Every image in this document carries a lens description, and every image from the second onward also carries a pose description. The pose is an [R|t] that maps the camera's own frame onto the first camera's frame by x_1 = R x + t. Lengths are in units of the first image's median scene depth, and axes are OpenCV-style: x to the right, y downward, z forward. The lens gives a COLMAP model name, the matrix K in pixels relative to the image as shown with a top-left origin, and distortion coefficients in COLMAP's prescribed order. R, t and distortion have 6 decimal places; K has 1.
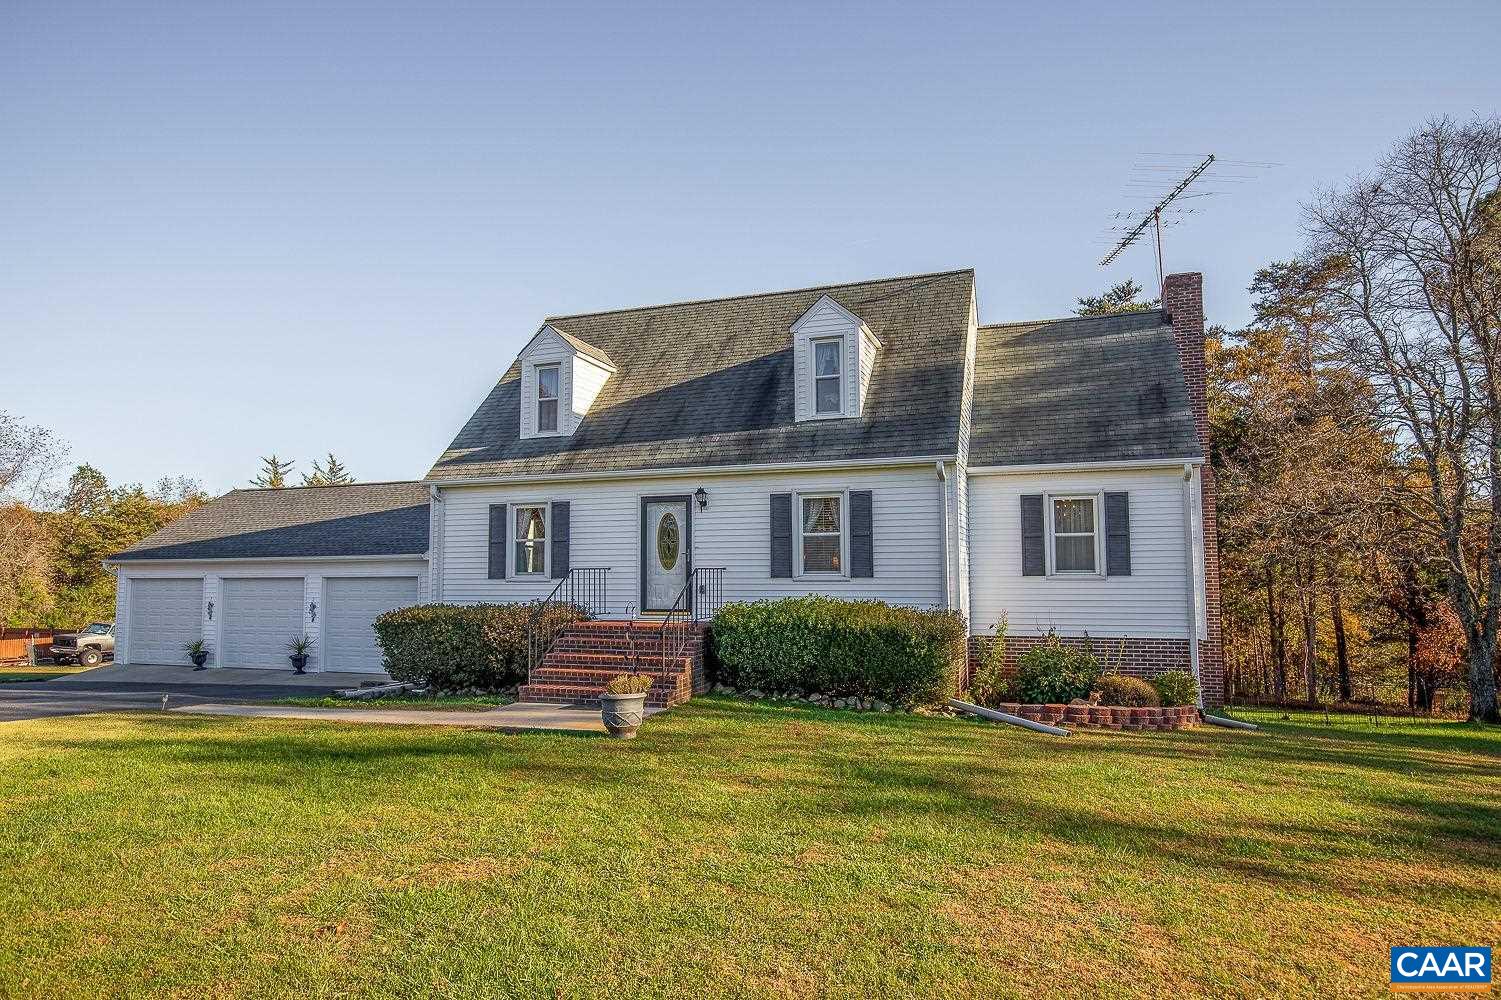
lens RADIAL K [[859.8, 0, 761.6], [0, 859.8, 501.7], [0, 0, 1]] dist [-0.015213, 0.000537]
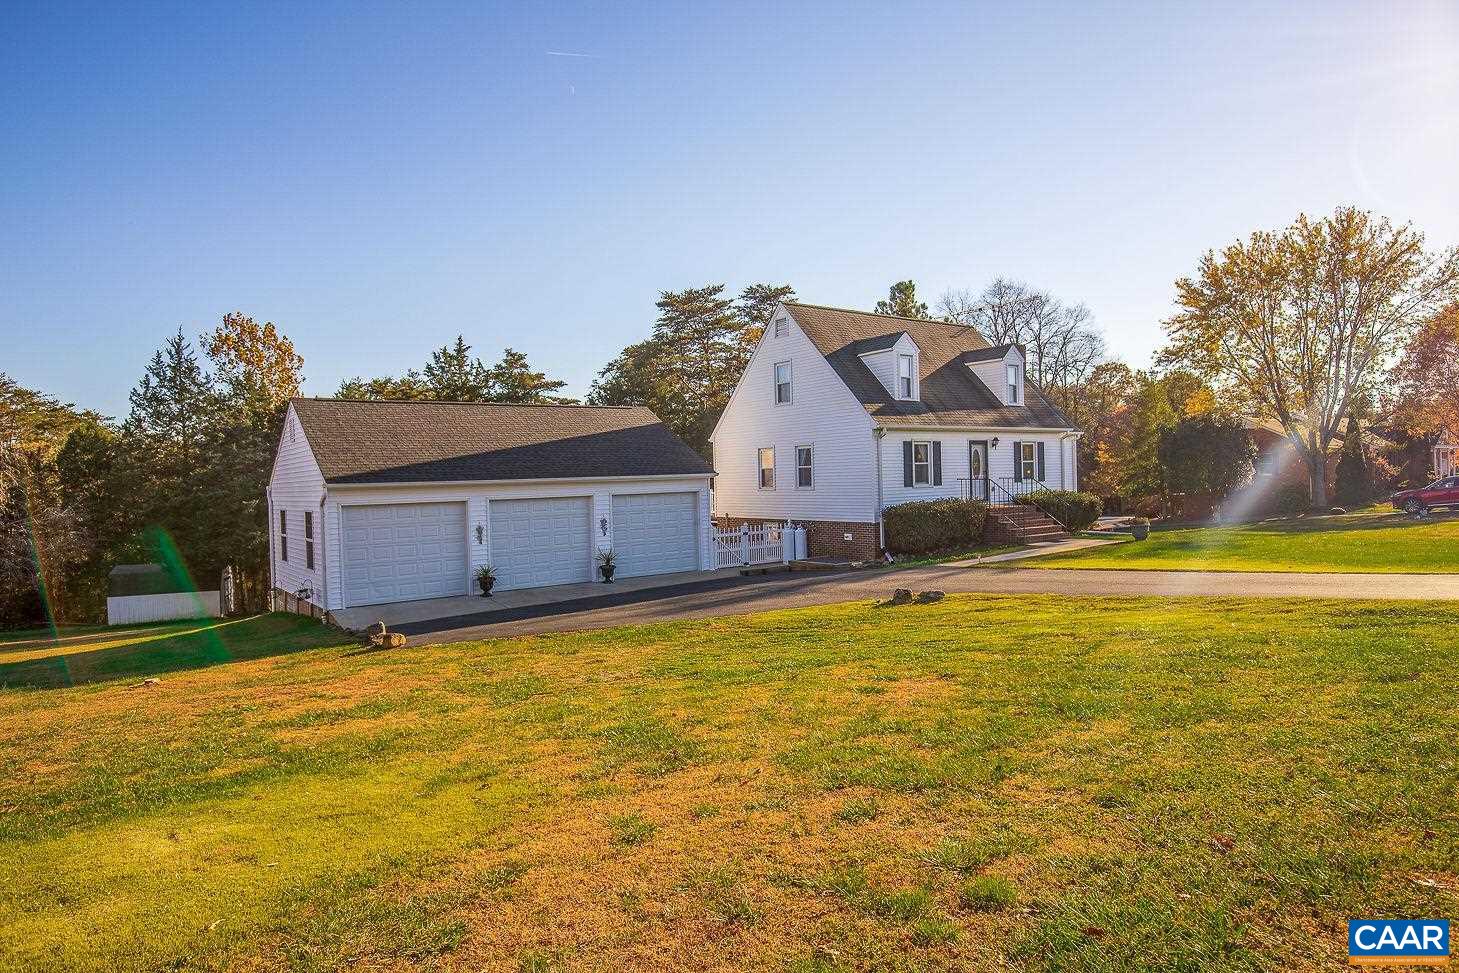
lens RADIAL K [[869.3, 0, 729.5], [0, 869.3, 486.5], [0, 0, 1]] dist [-0.024109, -0.000199]
pose [[0.568529, -0.018125, 0.822464, -1.991009], [-0.043577, 0.997690, 0.052109, 0.018624], [-0.821508, -0.065466, 0.566426, 0.358851]]
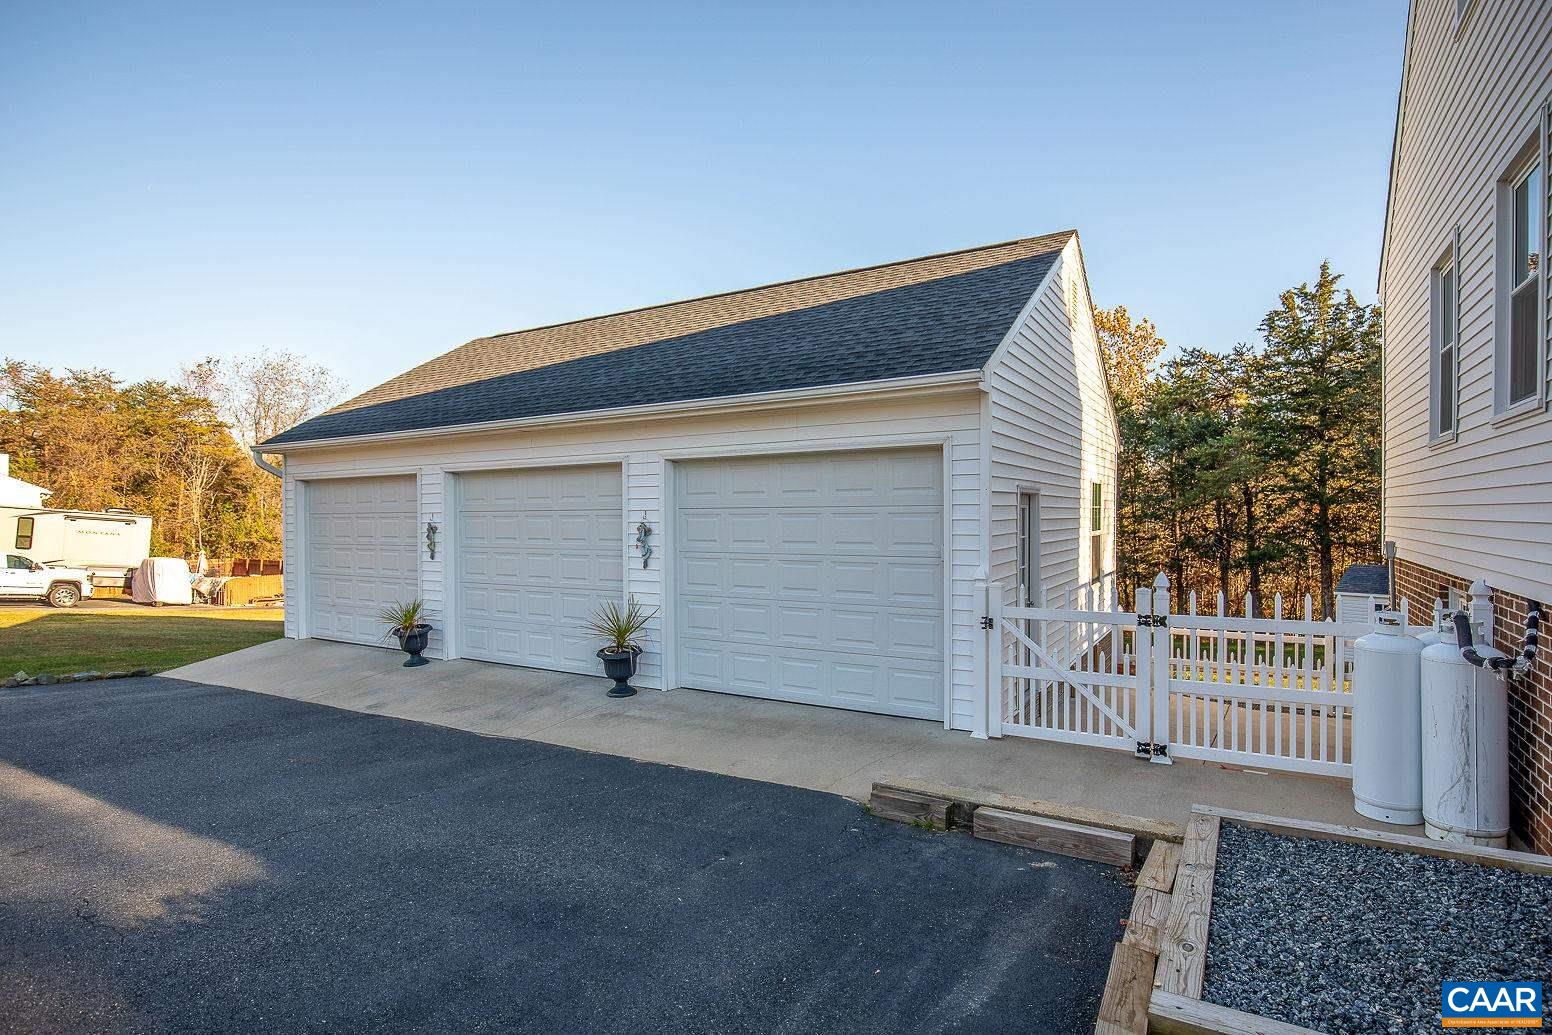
lens RADIAL K [[791.9, 0, 786.5], [0, 791.9, 517.4], [0, 0, 1]] dist [-0.004482, -0.000671]
pose [[0.978400, 0.001737, -0.206714, -0.559593], [0.015898, 0.996371, 0.083618, 0.125477], [0.206109, -0.085098, 0.974822, 0.950224]]
